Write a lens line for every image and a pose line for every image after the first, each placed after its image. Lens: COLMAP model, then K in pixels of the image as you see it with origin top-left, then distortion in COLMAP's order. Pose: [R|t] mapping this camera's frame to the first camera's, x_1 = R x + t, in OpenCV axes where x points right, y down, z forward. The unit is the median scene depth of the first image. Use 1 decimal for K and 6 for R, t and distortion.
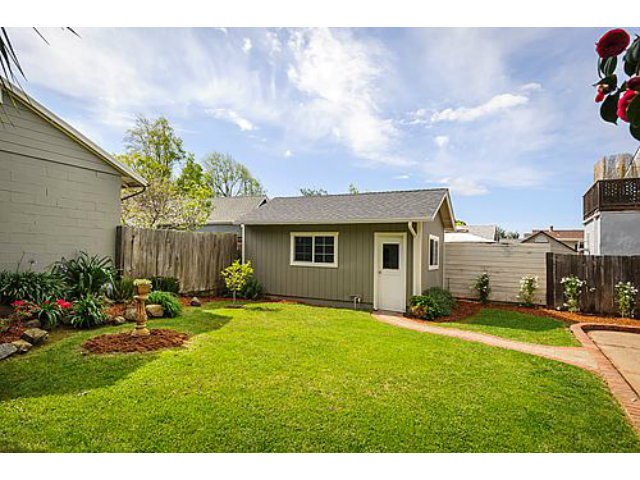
lens RADIAL K [[357.5, 0, 320.0], [0, 357.5, 240.0], [0, 0, 1]] dist [0.026362, -0.000621]
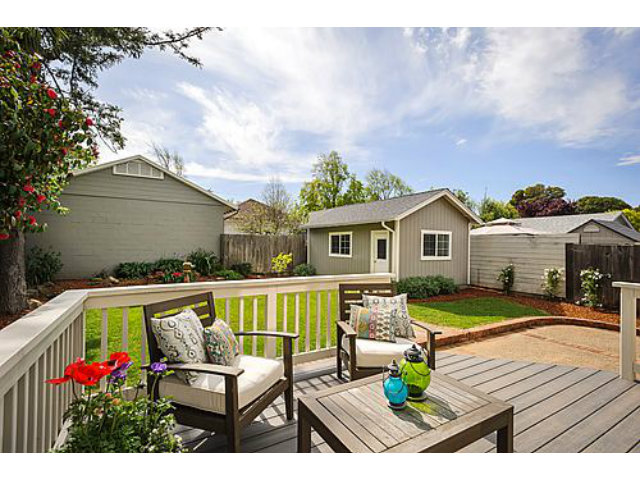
lens RADIAL K [[299.0, 0, 320.0], [0, 299.0, 240.0], [0, 0, 1]] dist [0.014371, 0.000042]
pose [[0.844573, -0.027751, -0.534721, 0.506874], [0.031430, 0.999503, -0.002229, 0.008607], [0.534518, -0.014924, 0.845025, -0.006033]]
